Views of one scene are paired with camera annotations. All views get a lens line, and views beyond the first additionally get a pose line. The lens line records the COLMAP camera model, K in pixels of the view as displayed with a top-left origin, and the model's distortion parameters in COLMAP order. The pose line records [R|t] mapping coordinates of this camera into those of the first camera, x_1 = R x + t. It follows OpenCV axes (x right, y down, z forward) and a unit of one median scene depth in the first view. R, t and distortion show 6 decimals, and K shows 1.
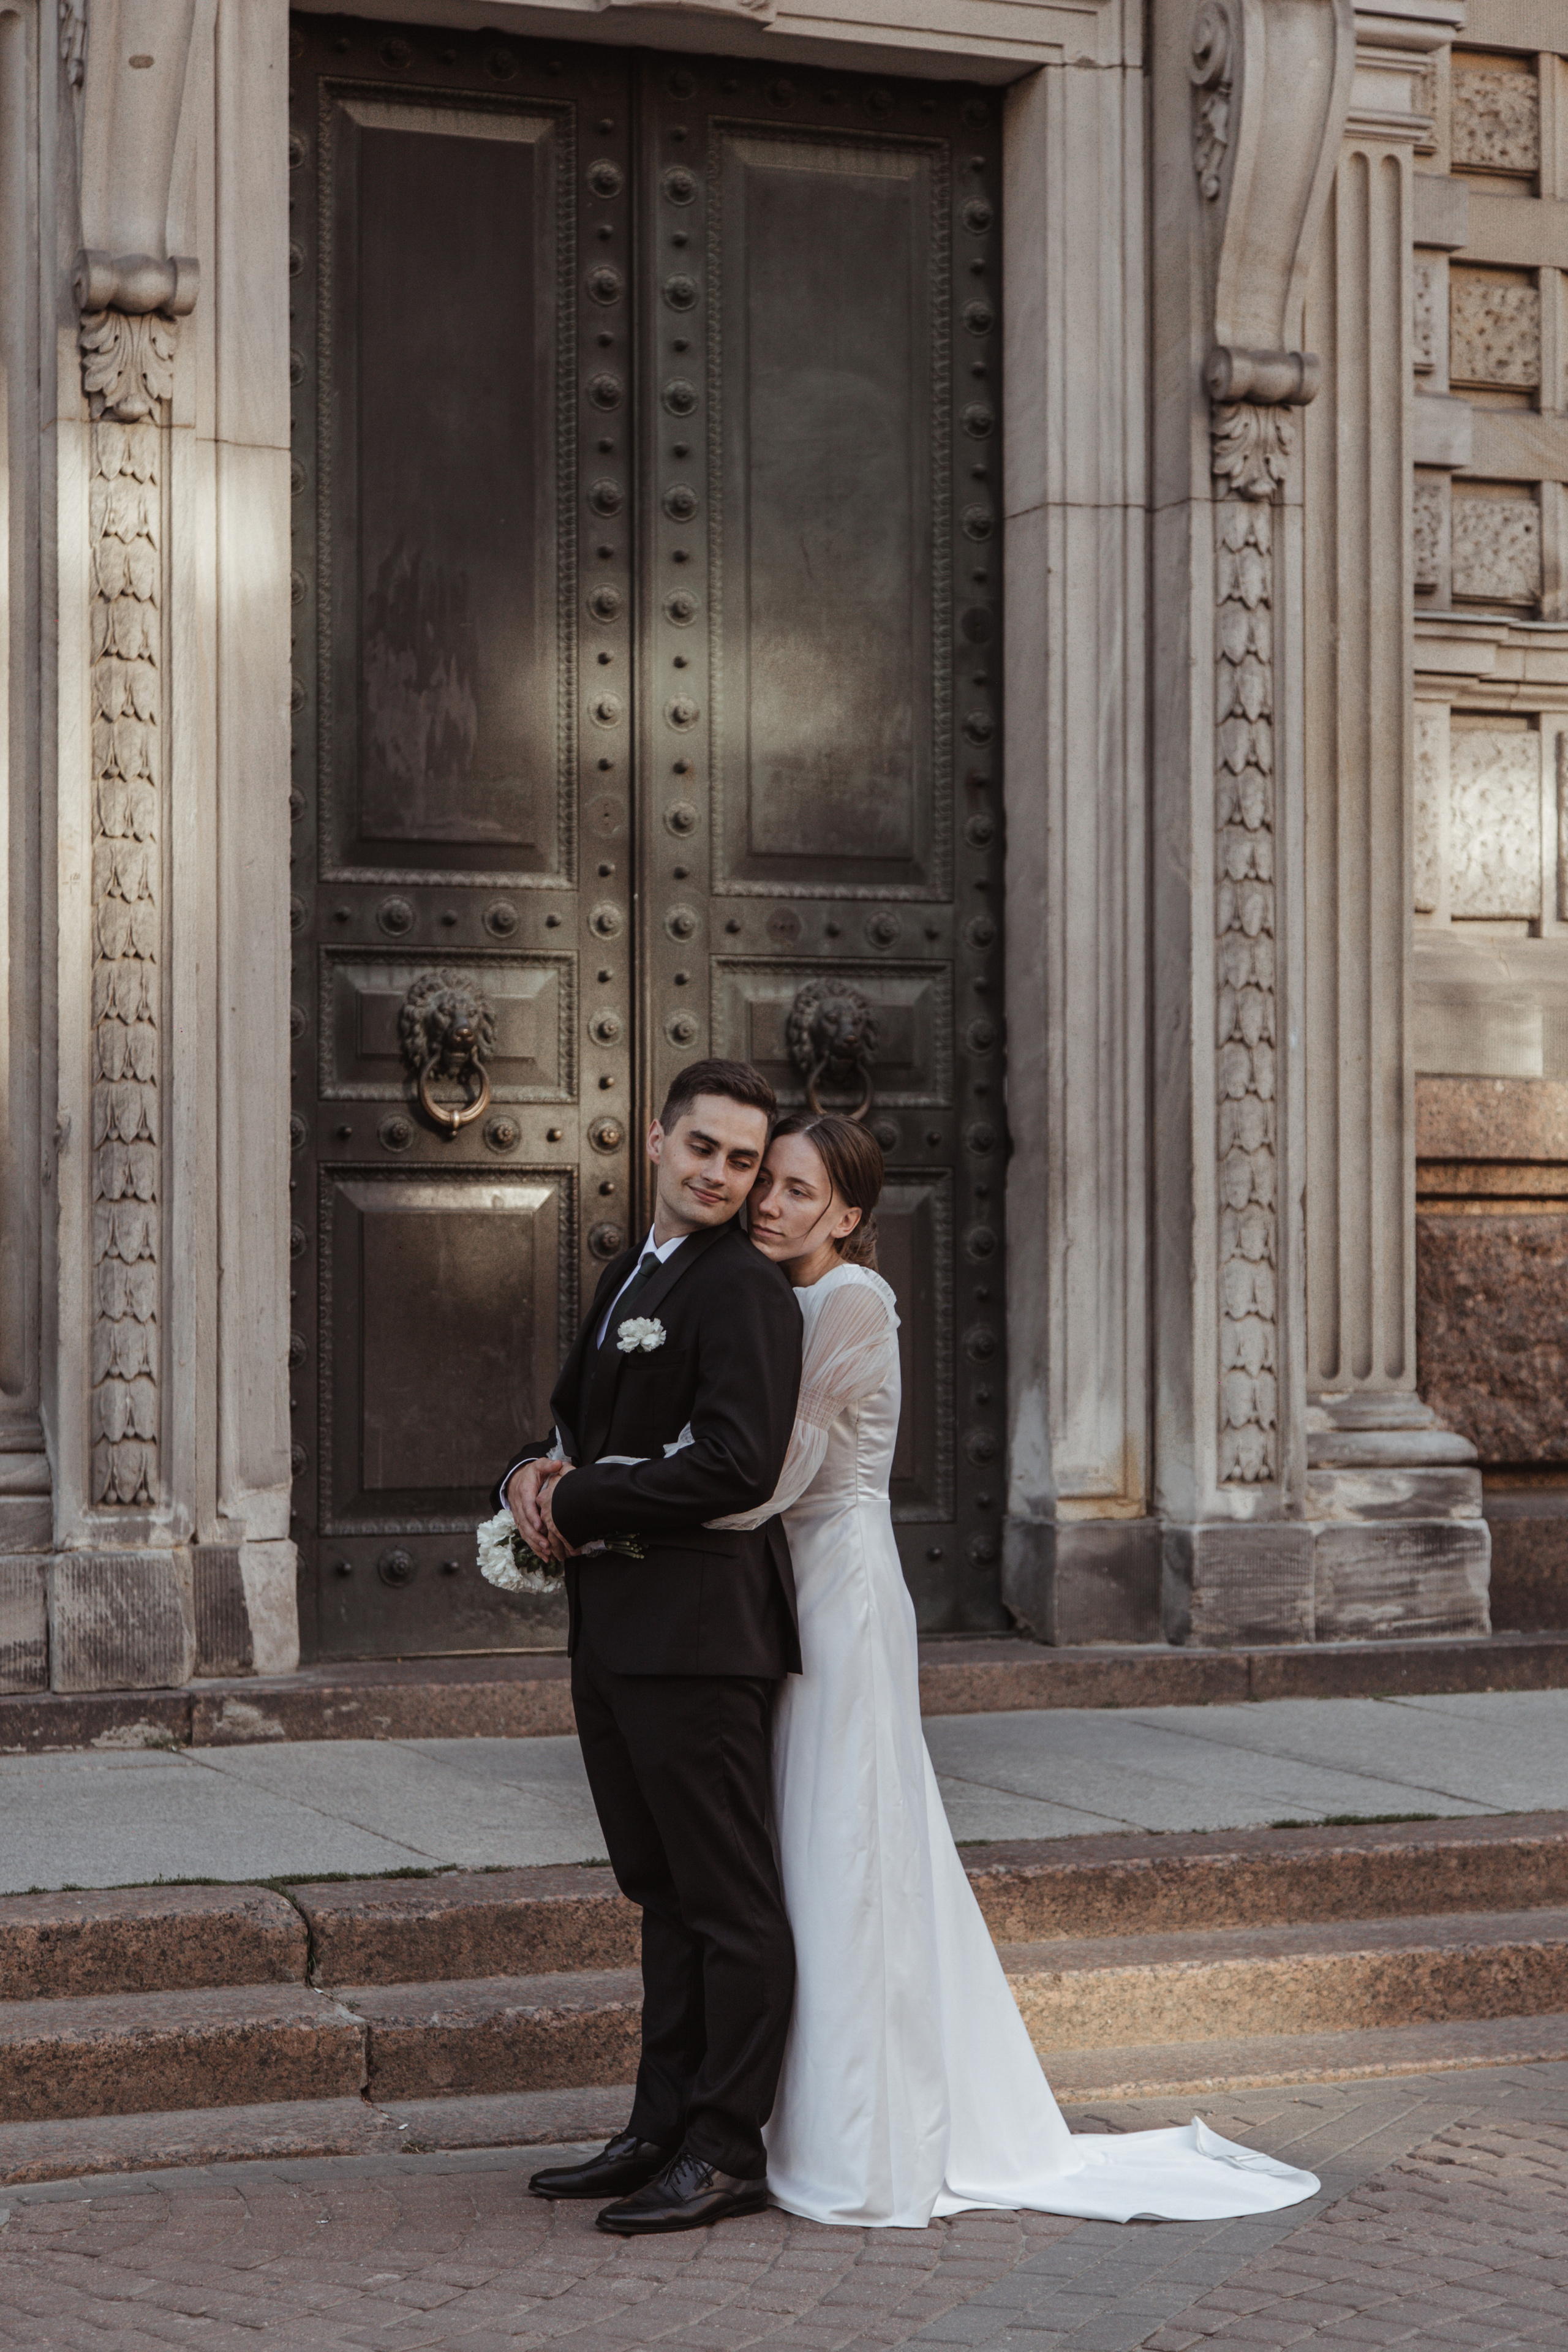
lens RADIAL K [[4632.2, 0, 782.4], [0, 4632.2, 1159.9], [0, 0, 1]] dist [0.065808, -0.438187]
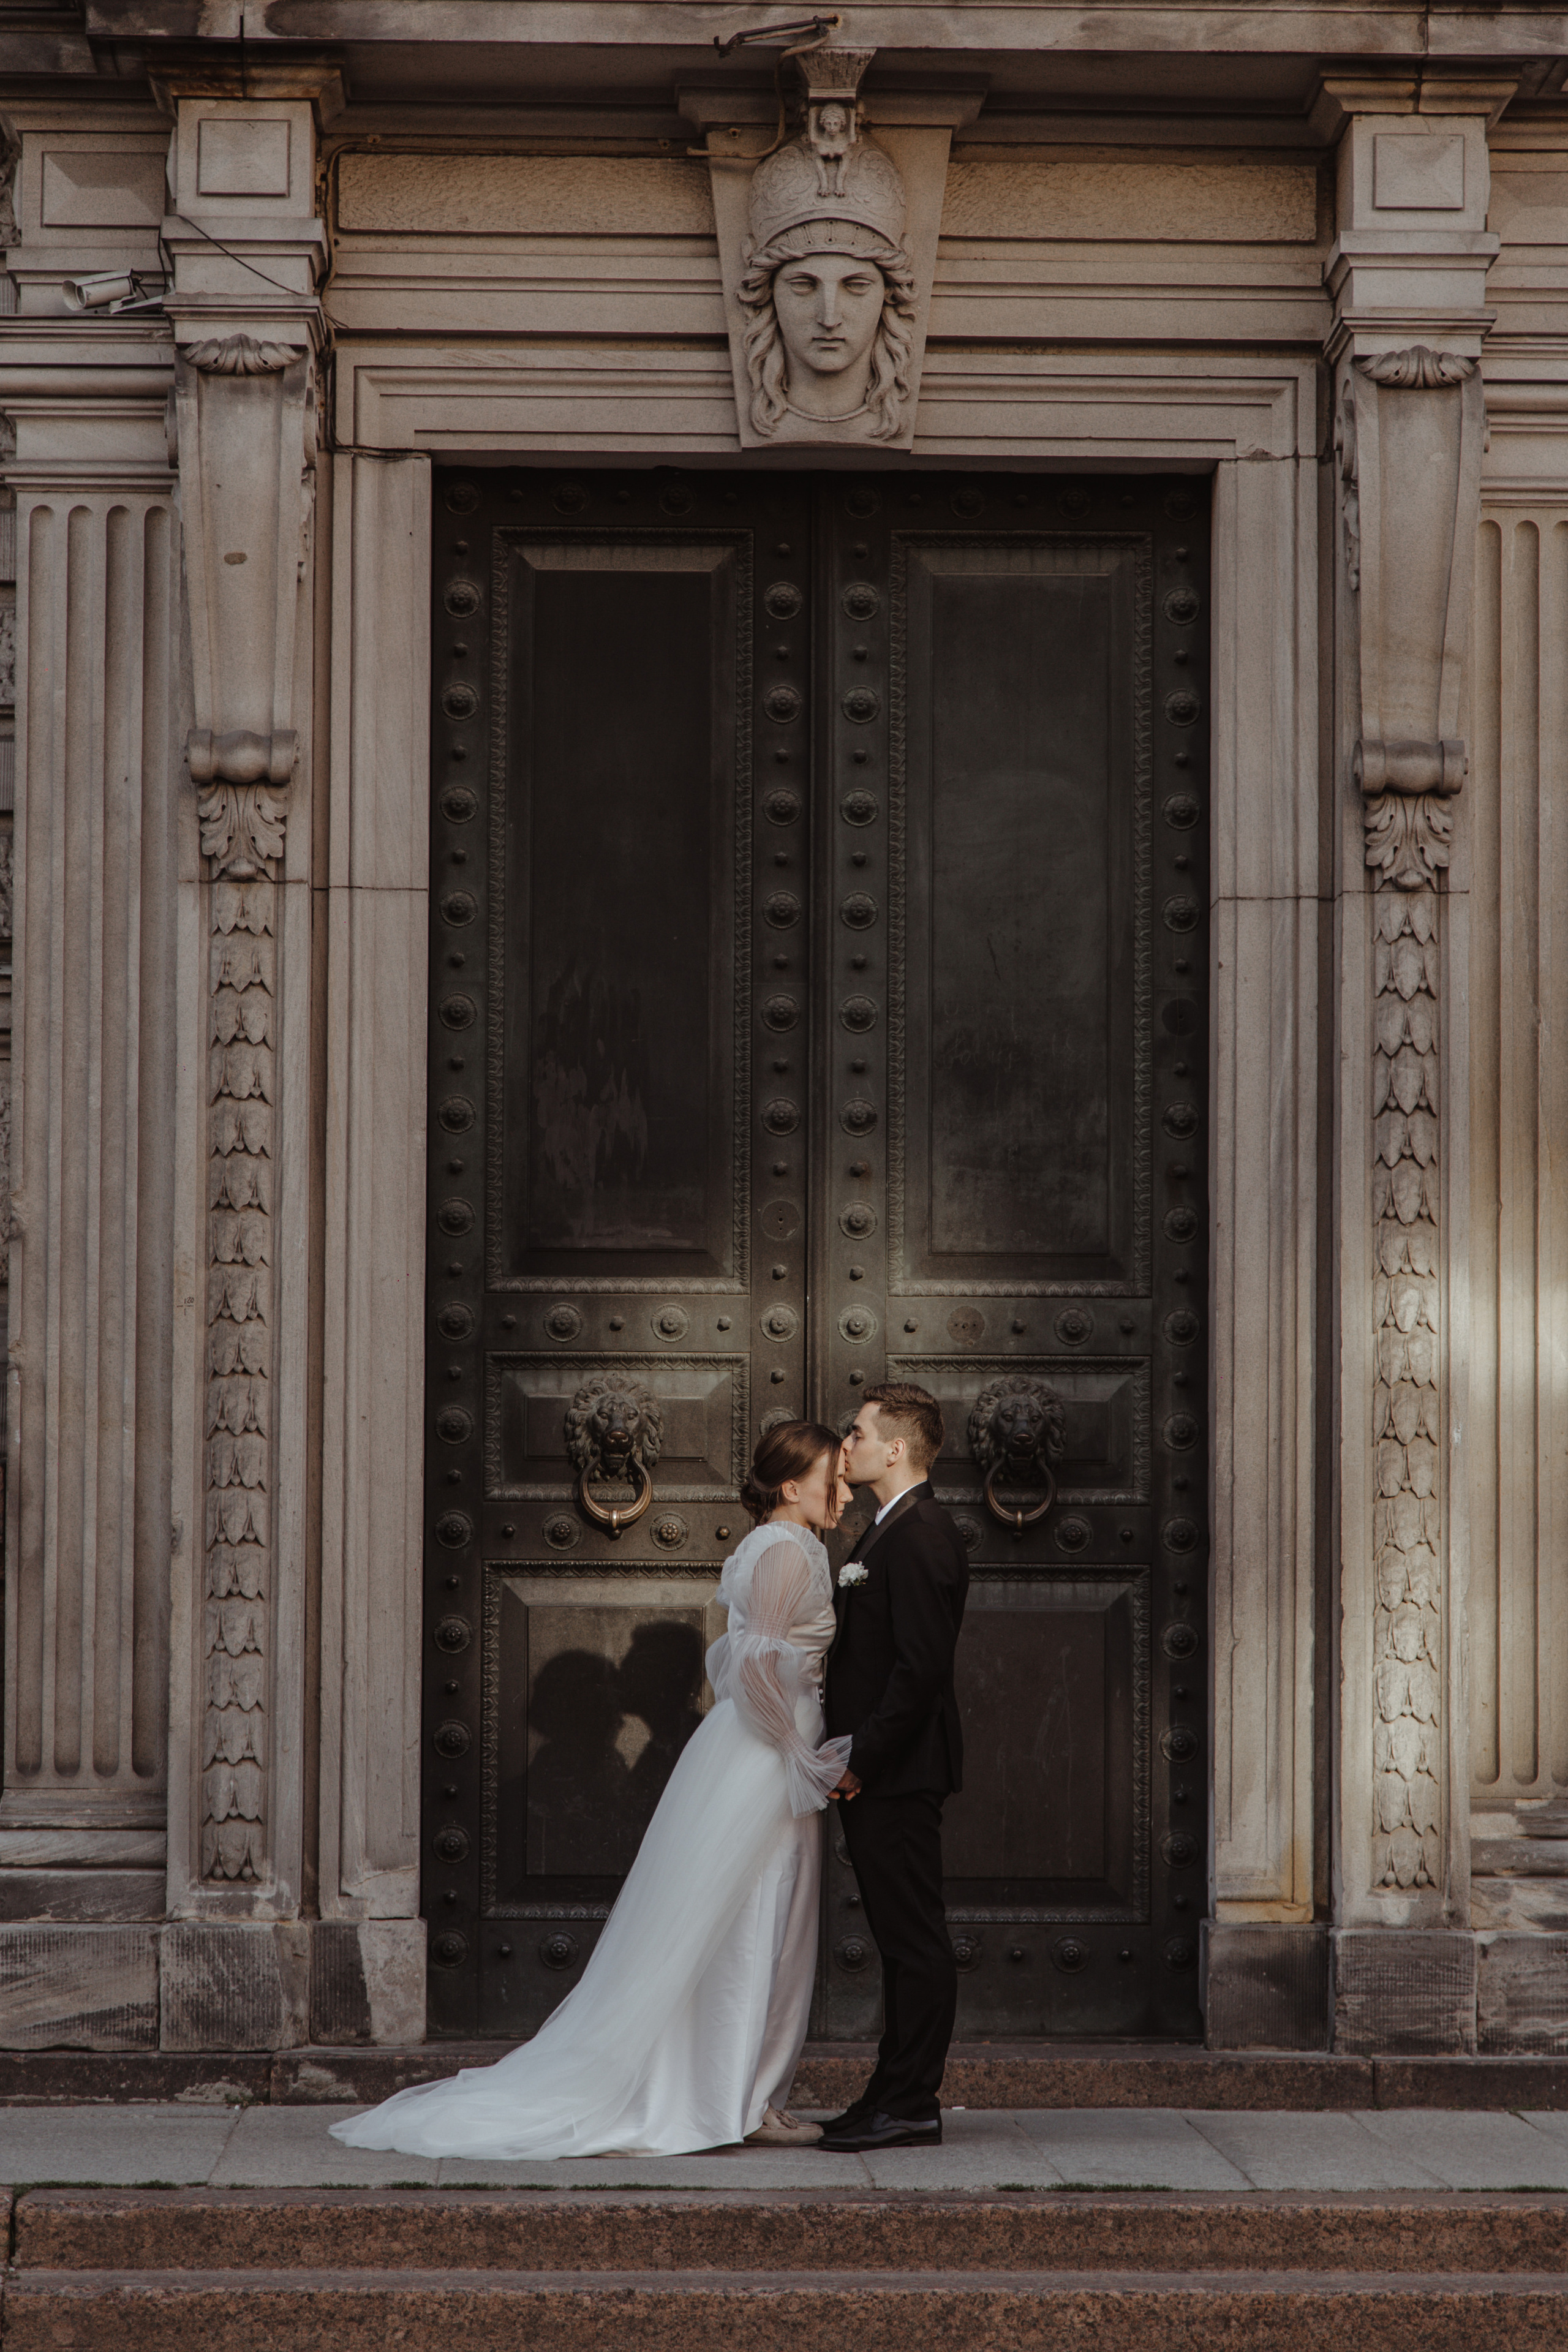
lens RADIAL K [[7023.5, 0, 789.7], [0, 7023.5, 1091.2], [0, 0, 1]] dist [-0.001749, 0.350090]
pose [[0.932992, -0.019889, -0.359346, 0.517598], [0.000695, 0.998570, -0.053463, -0.019606], [0.359895, 0.049631, 0.931672, -0.441808]]
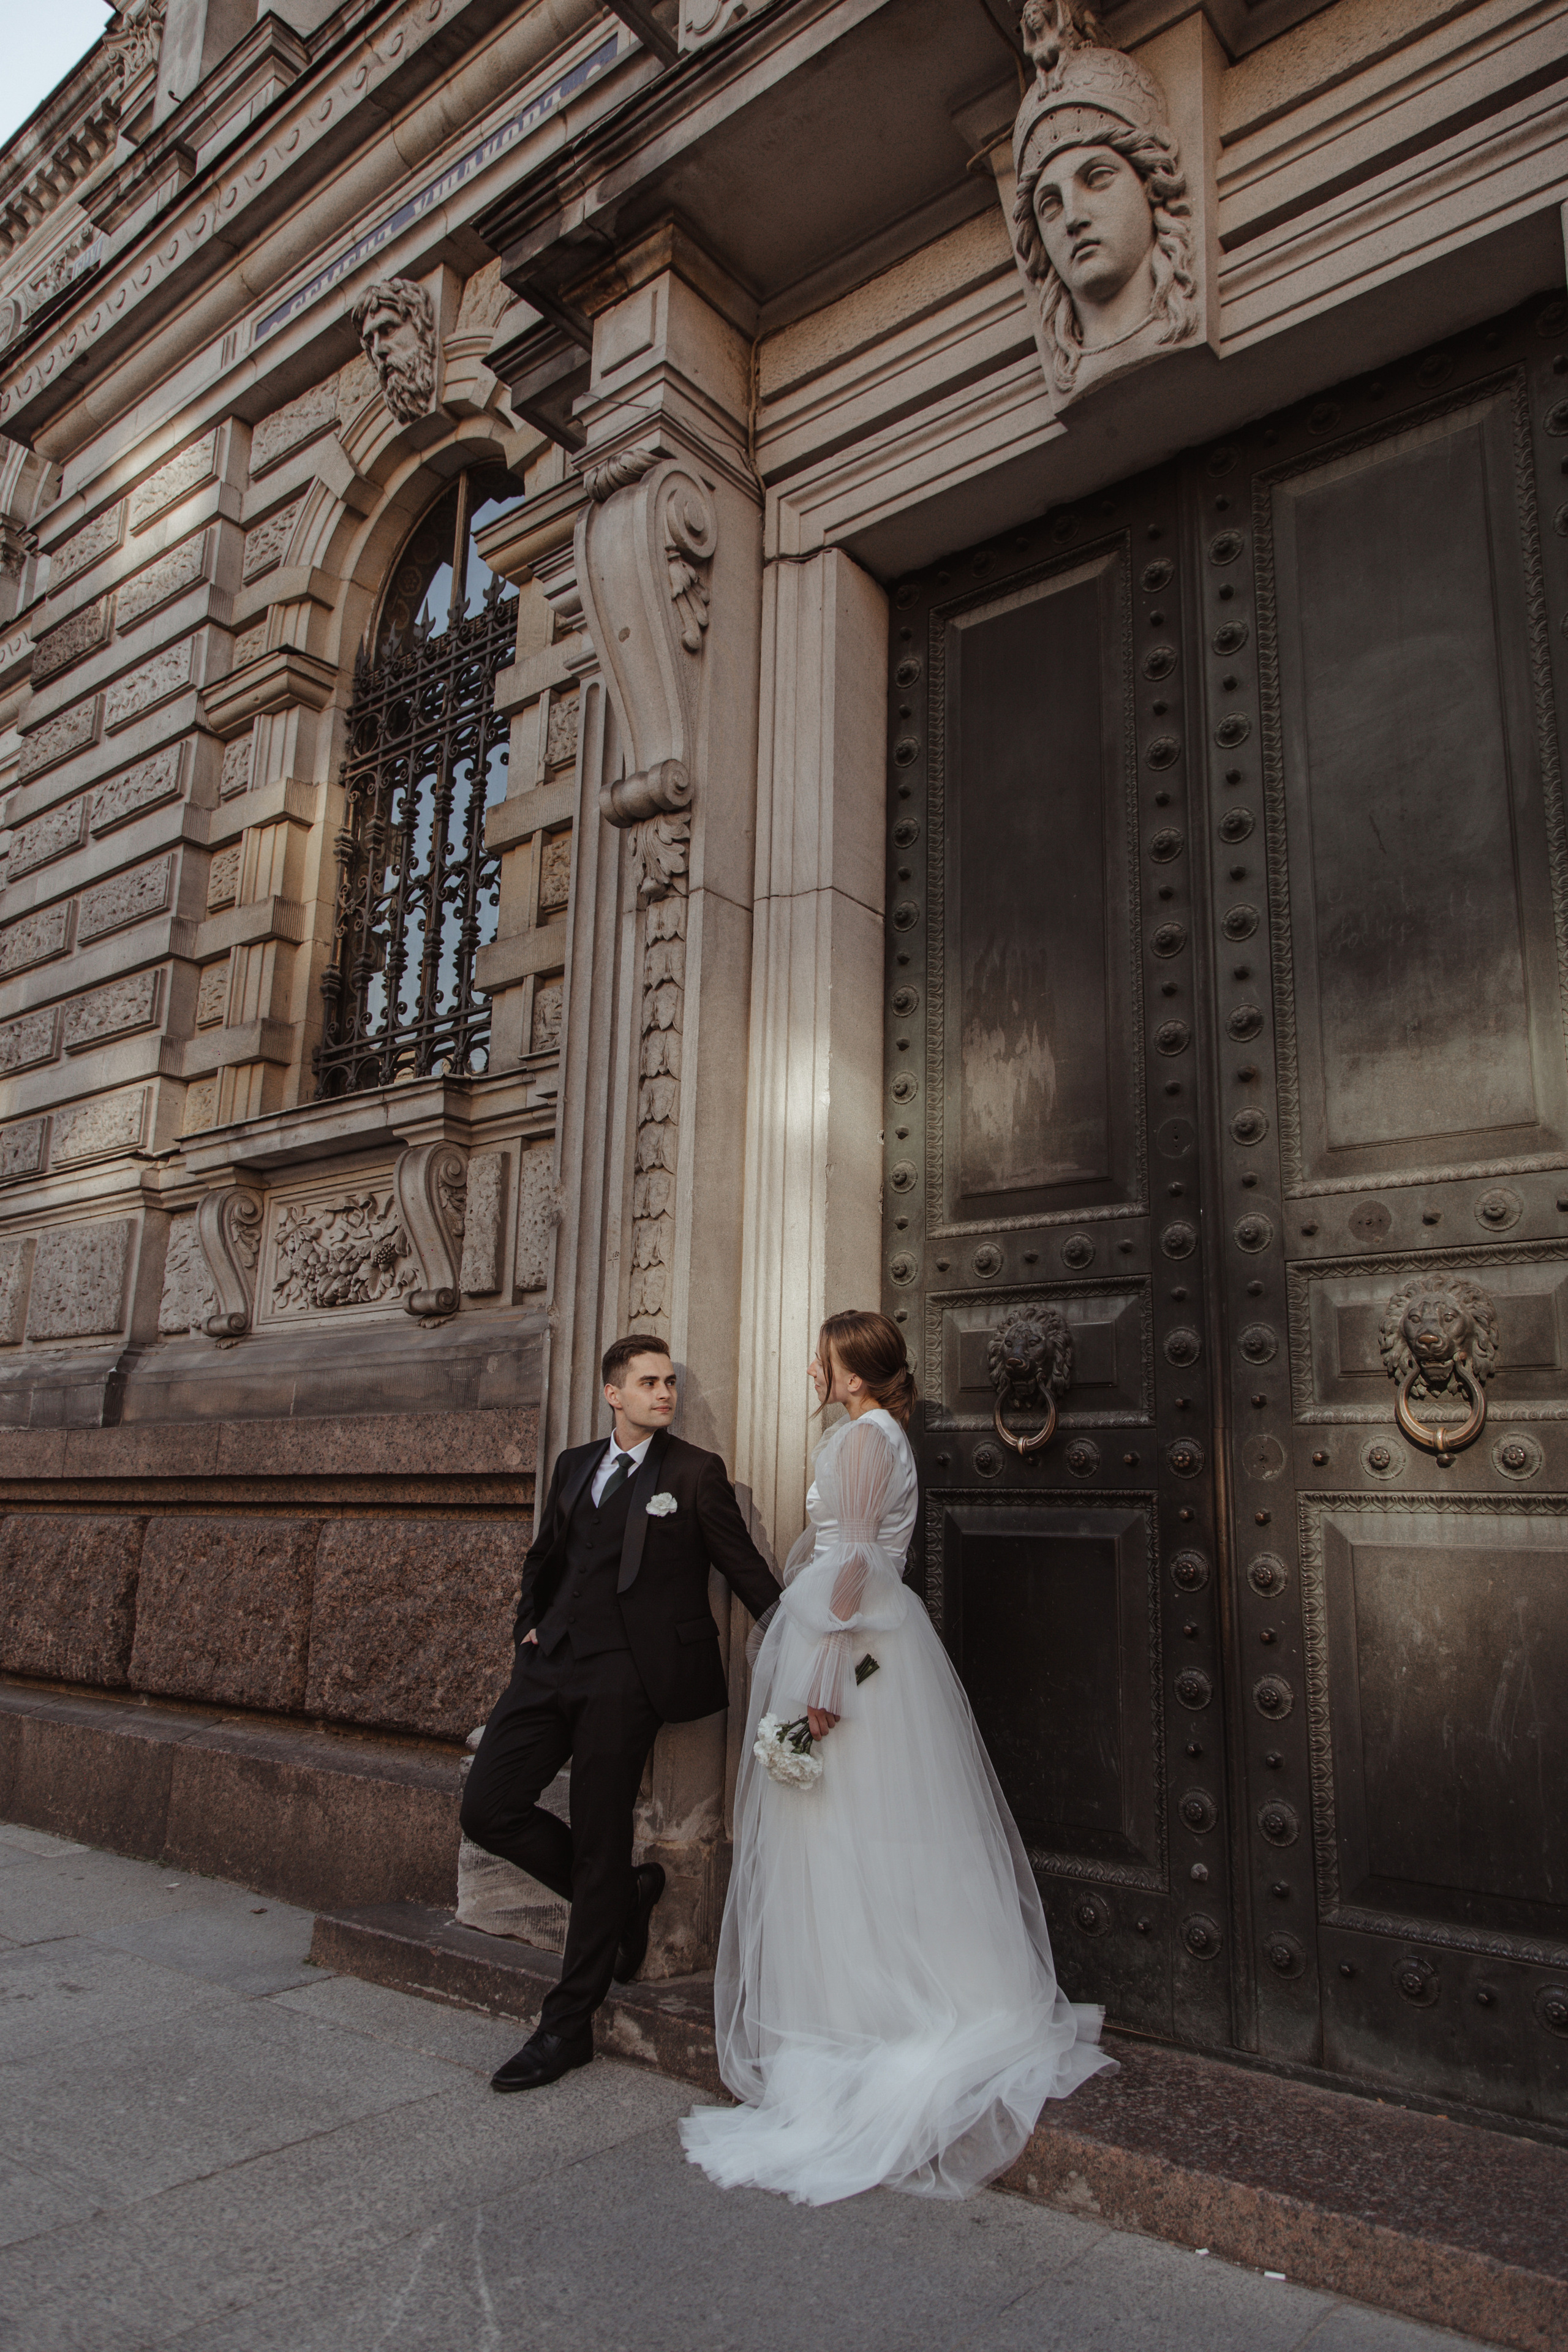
lens RADIAL K [[1558.1, 0, 784.0], [0, 1558.1, 1176.0], [0, 0, 1]] dist [0.008798, 0.001608]
pose [[0.470250, -0.179999, -0.863982, 0.212351], [-0.003511, 0.978591, -0.205787, 0.004095], [0.882526, 0.099805, 0.459550, 0.763168]]
